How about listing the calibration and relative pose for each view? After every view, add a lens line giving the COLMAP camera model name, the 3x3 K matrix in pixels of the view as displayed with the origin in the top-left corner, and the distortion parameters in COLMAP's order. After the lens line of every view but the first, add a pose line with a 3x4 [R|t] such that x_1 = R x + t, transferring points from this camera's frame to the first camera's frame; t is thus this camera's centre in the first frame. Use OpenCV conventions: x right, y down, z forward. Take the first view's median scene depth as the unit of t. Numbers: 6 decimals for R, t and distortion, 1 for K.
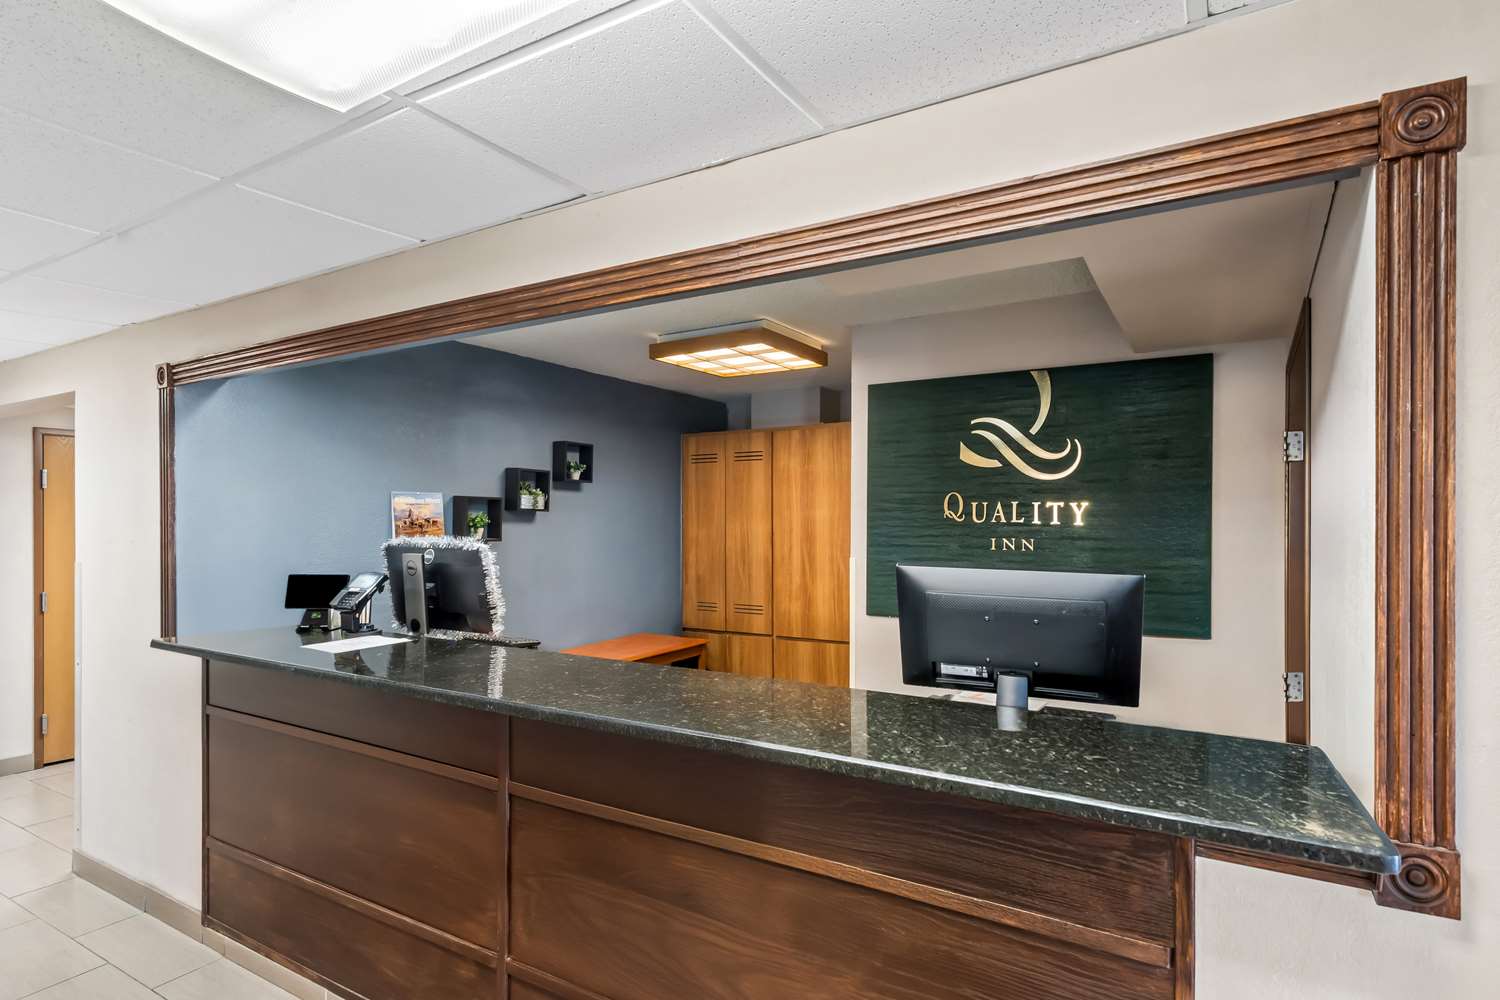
lens RADIAL K [[797.9, 0, 742.5], [0, 797.9, 517.8], [0, 0, 1]] dist [0.002689, 0.001152]
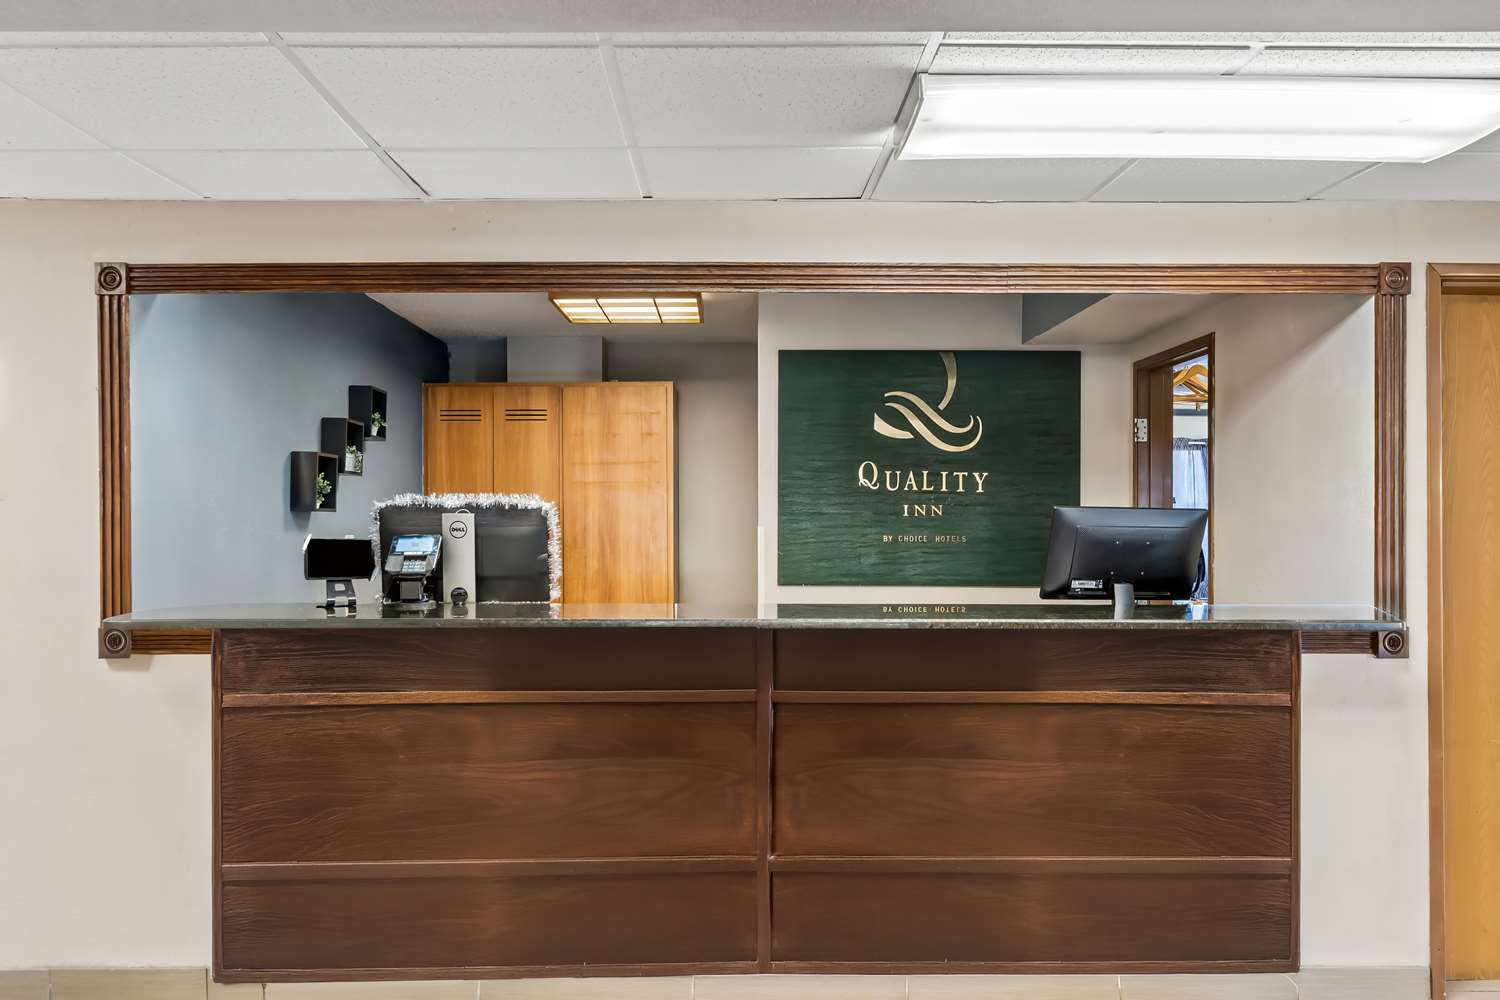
lens RADIAL K [[1193.4, 0, 747.5], [0, 1193.4, 564.2], [0, 0, 1]] dist [0.002848, 0.013024]
pose [[0.848629, -0.021181, 0.528564, -0.722622], [-0.000406, 0.999172, 0.040690, 0.040416], [-0.528988, -0.034745, 0.847918, -0.252343]]
